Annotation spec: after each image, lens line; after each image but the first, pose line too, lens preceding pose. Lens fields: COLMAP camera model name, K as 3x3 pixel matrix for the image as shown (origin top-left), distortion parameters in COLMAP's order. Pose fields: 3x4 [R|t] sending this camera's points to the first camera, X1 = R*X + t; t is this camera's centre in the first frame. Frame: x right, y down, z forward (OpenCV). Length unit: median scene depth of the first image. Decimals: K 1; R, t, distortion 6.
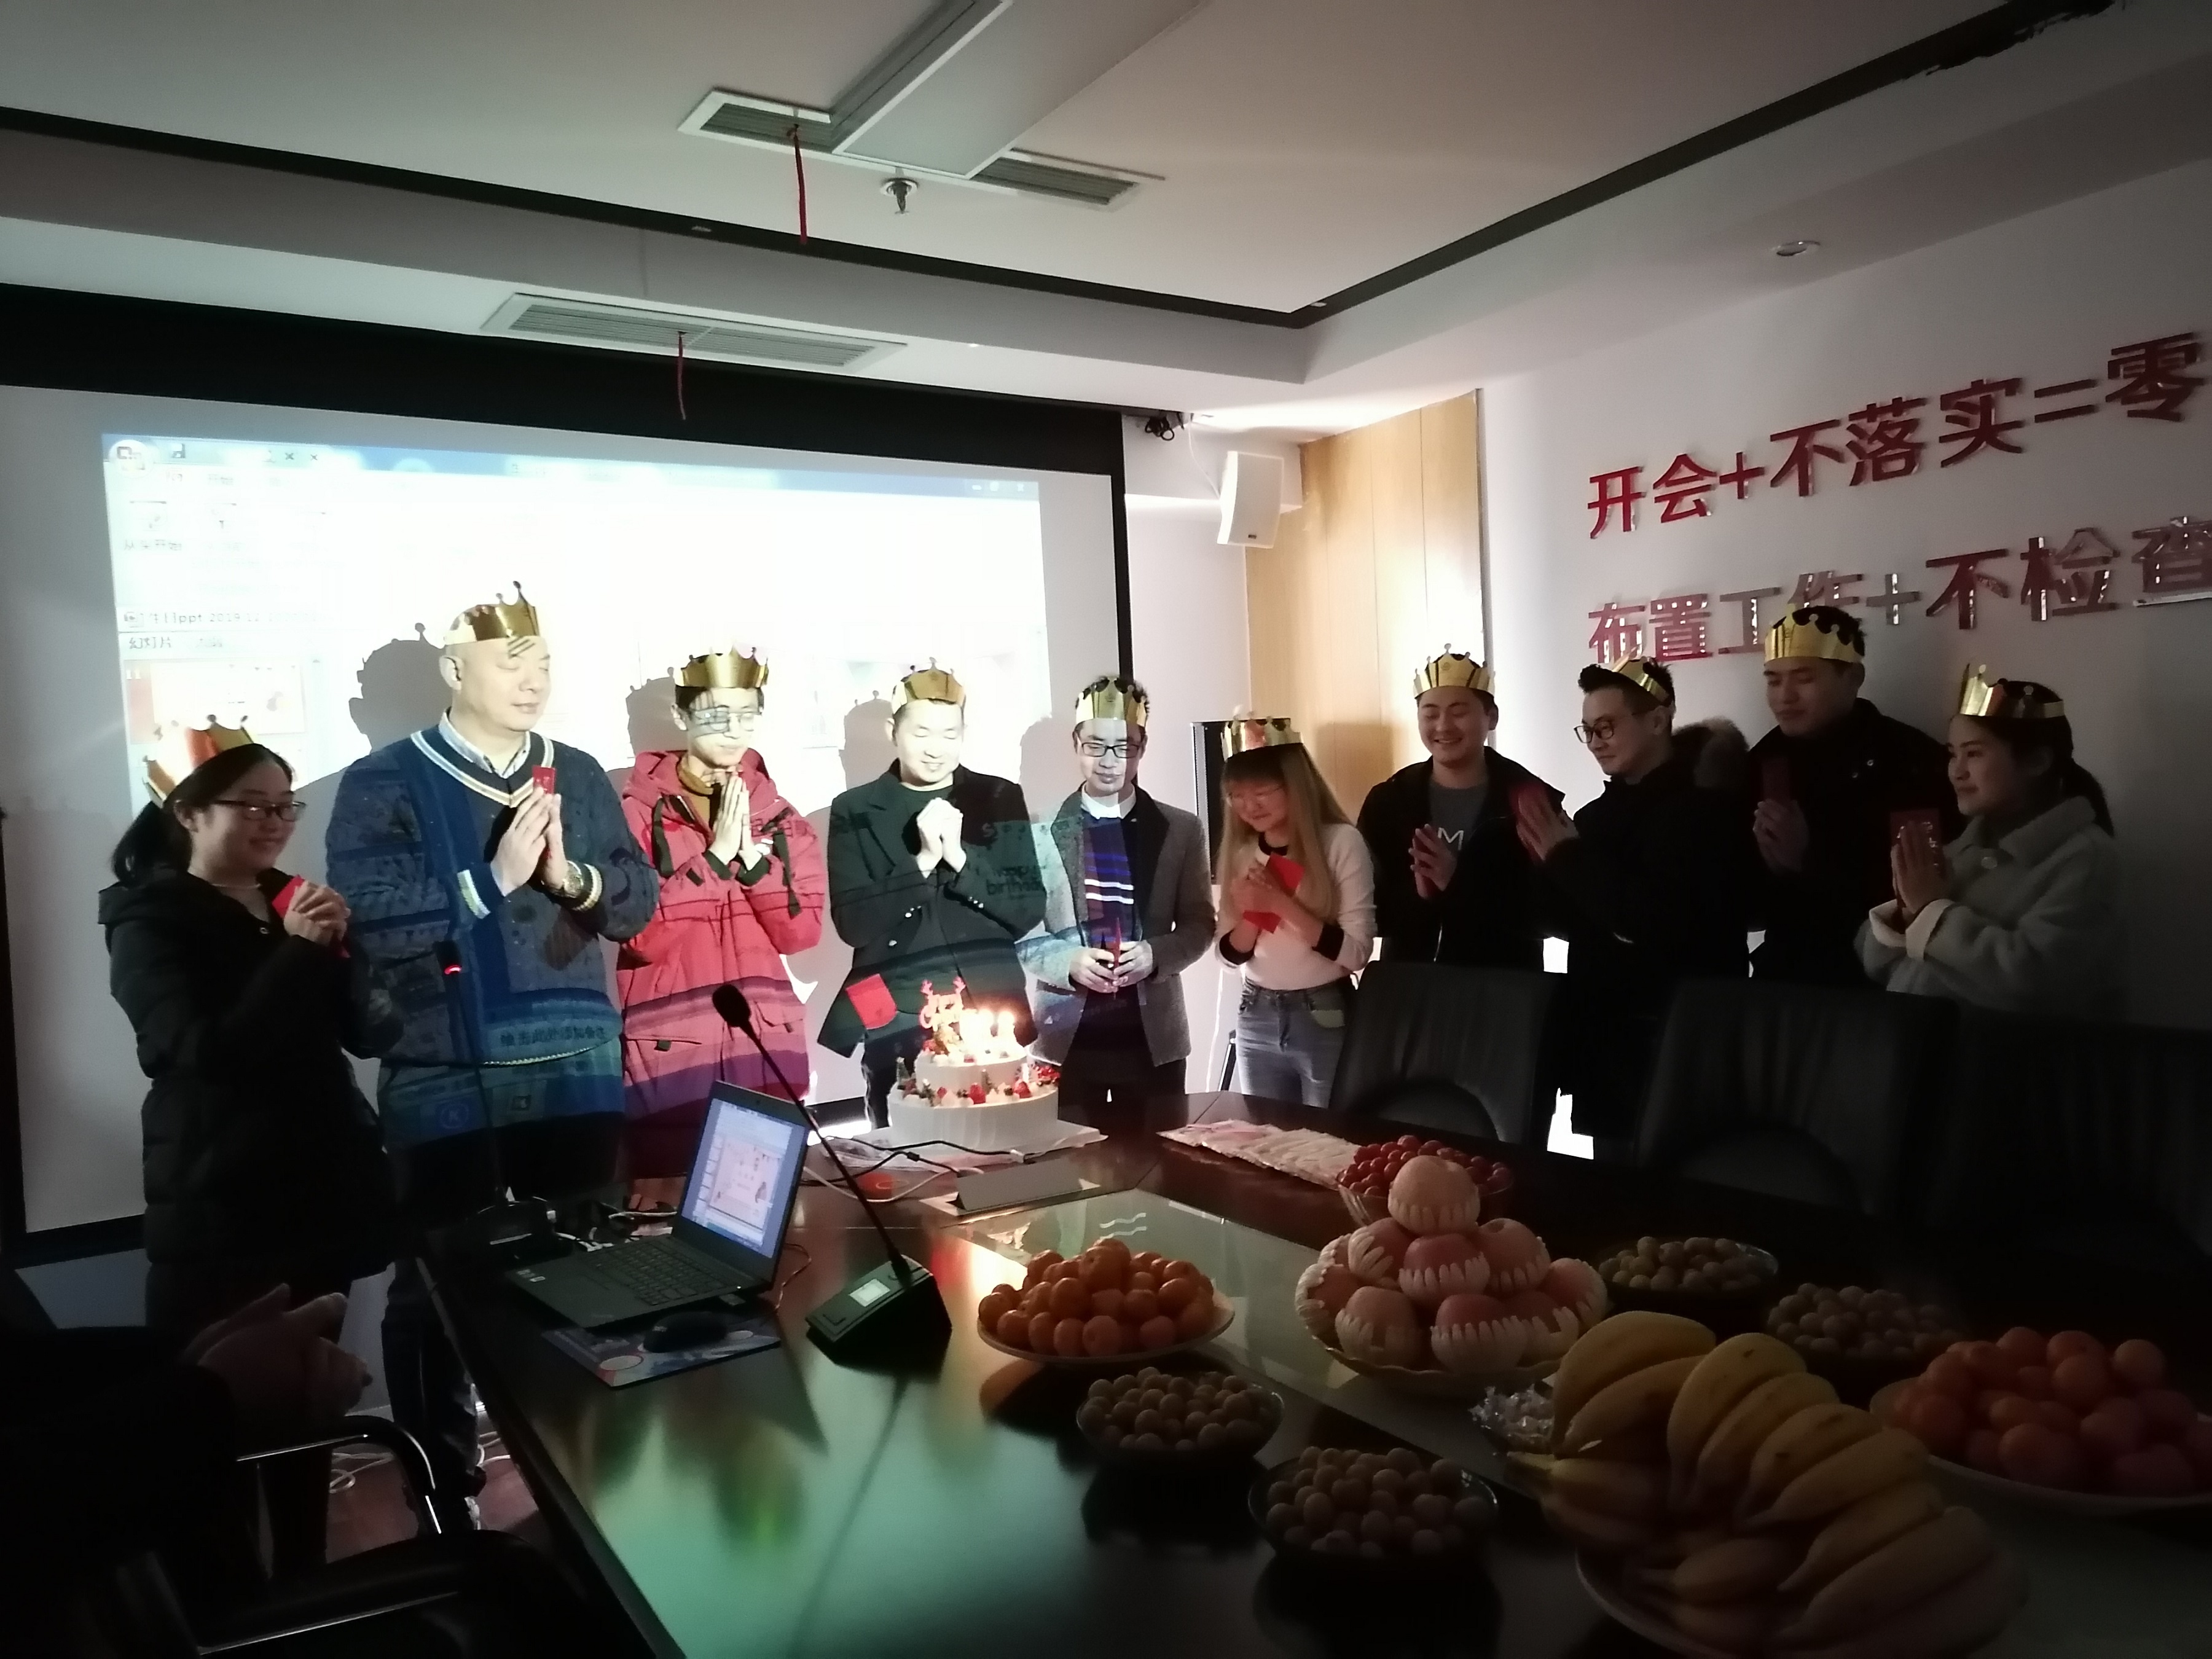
lens RADIAL K [[1626.5, 0, 1104.1], [0, 1626.5, 847.5], [0, 0, 1]] dist [-0.005059, -0.010705]
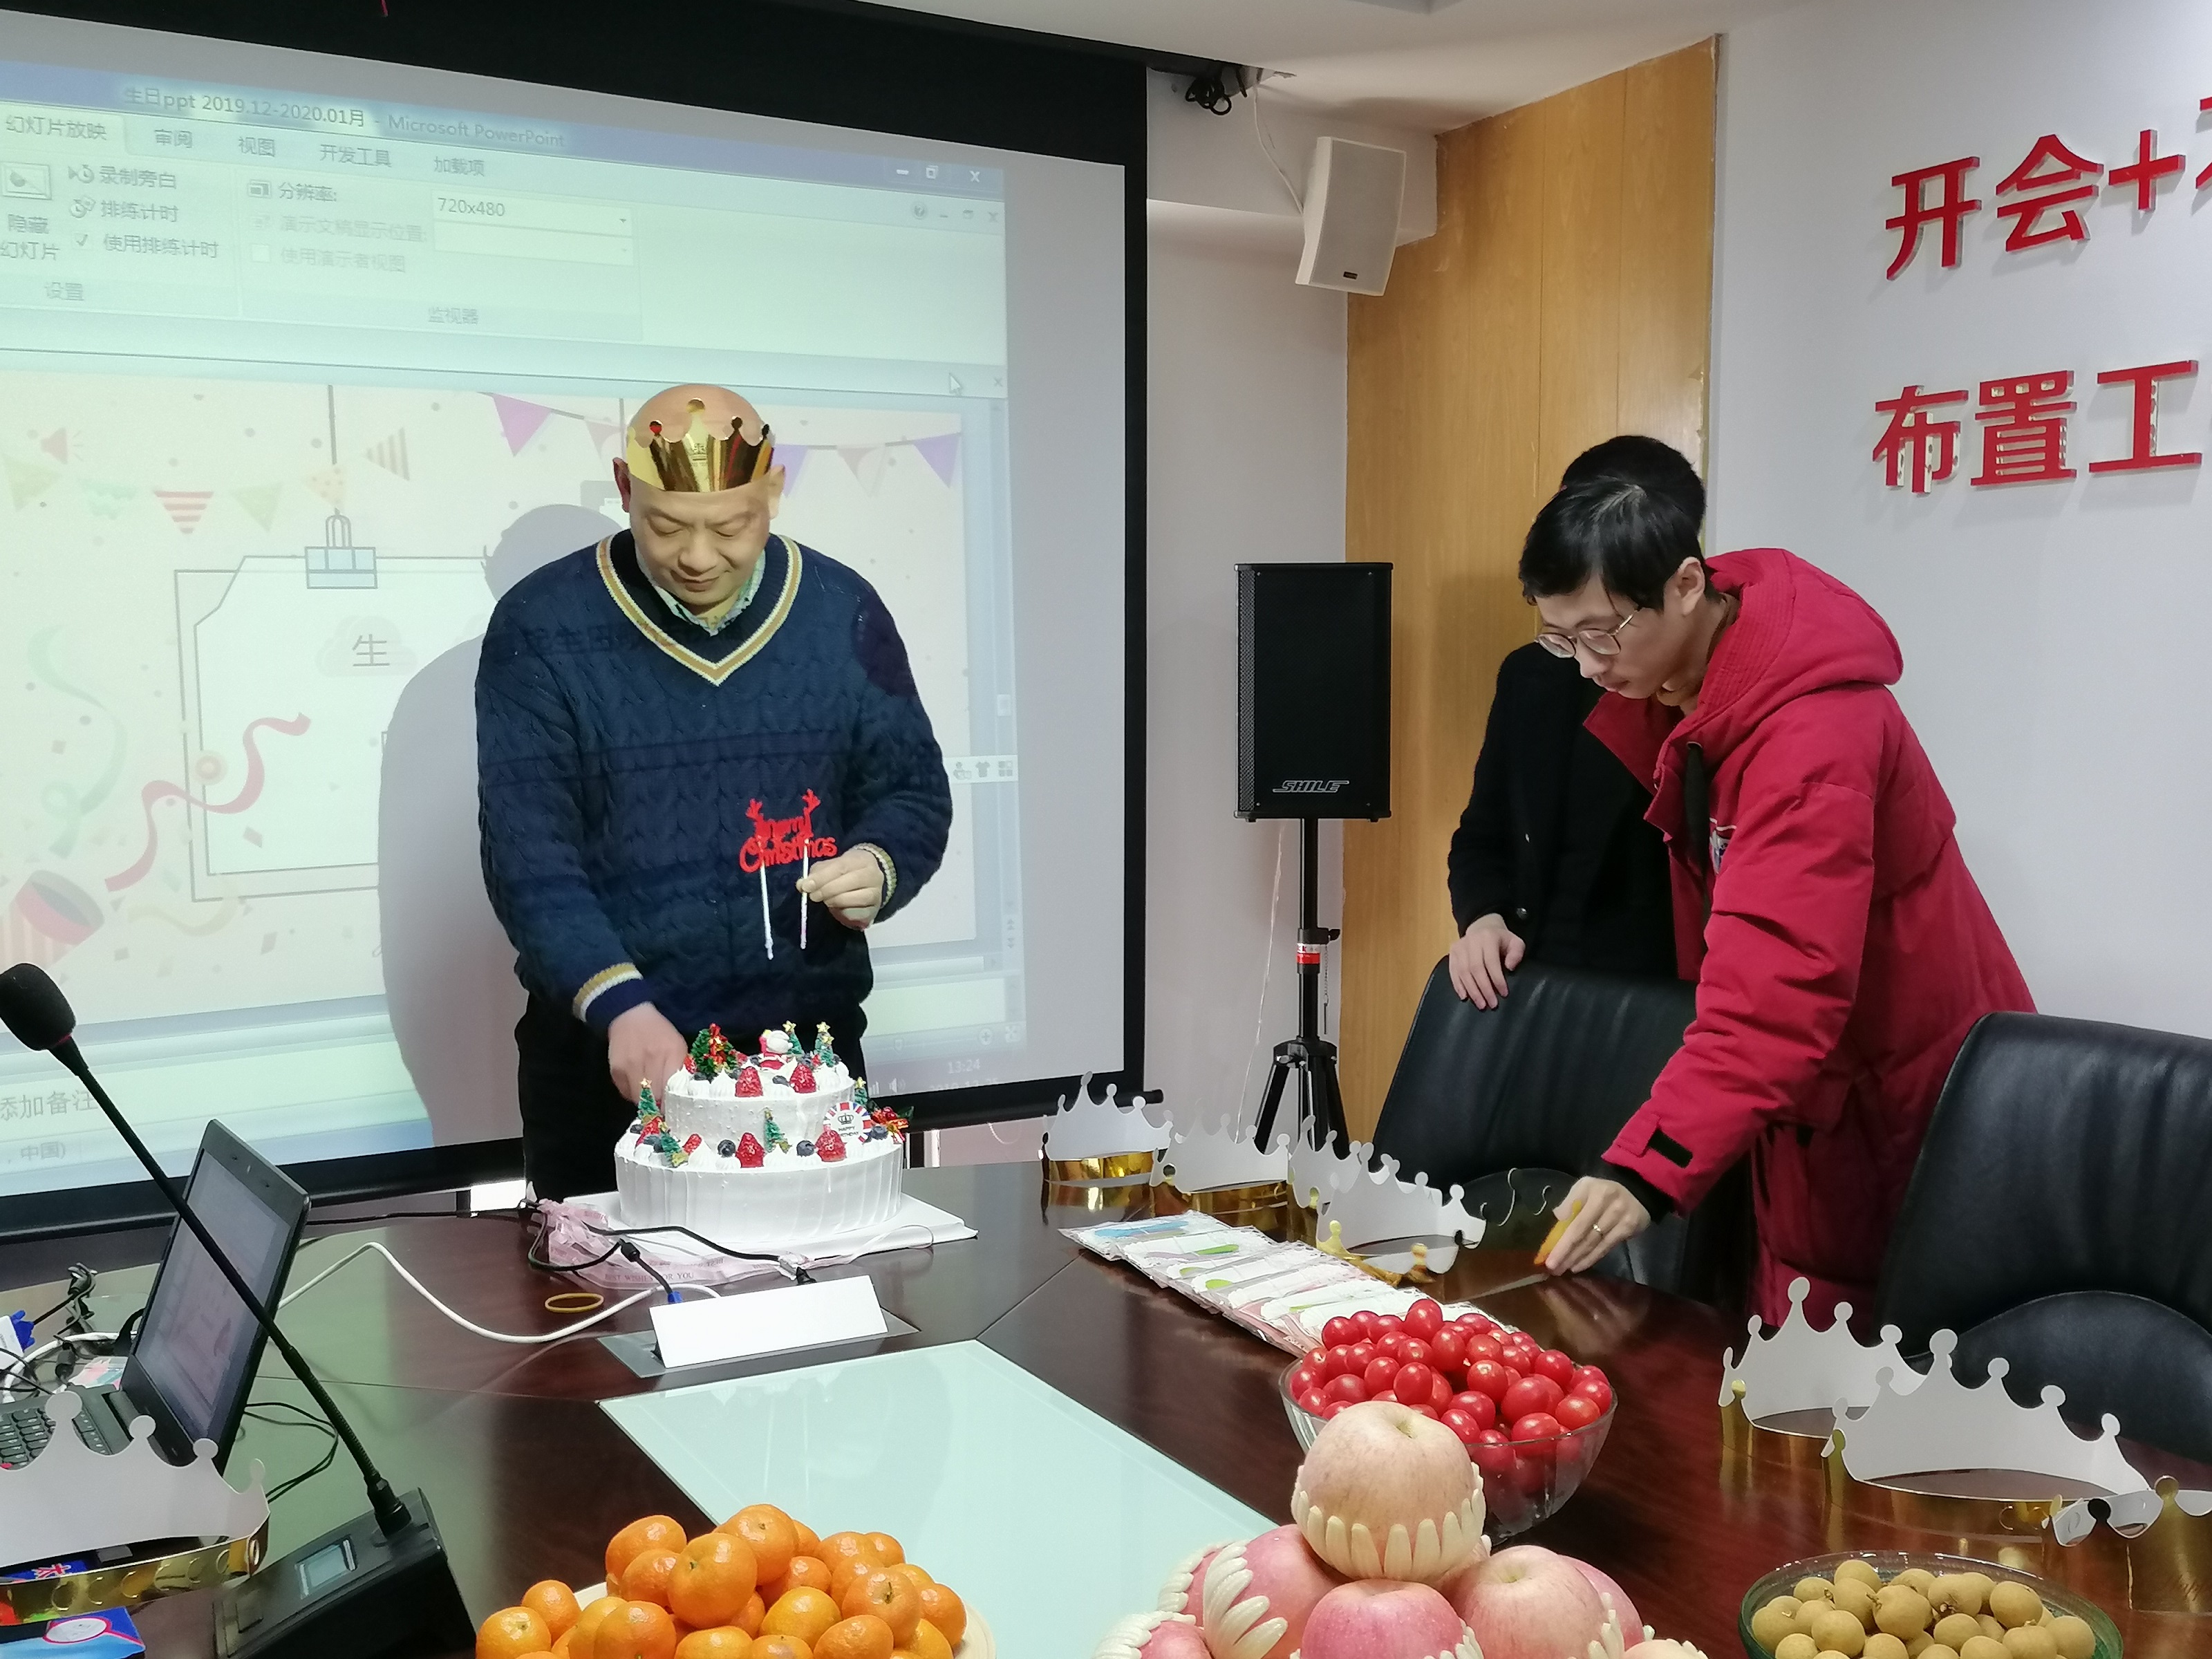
lens RADIAL K [[2136.8, 0, 1055.7], [0, 2136.8, 900.1], [0, 0, 1]] dist [-0.054917, 0.000000]
pose [[0.995328, 0.049768, -0.082741, 0.070171], [-0.044248, 0.996753, 0.067266, 0.002629], [0.085820, -0.063290, 0.994298, 0.183948]]
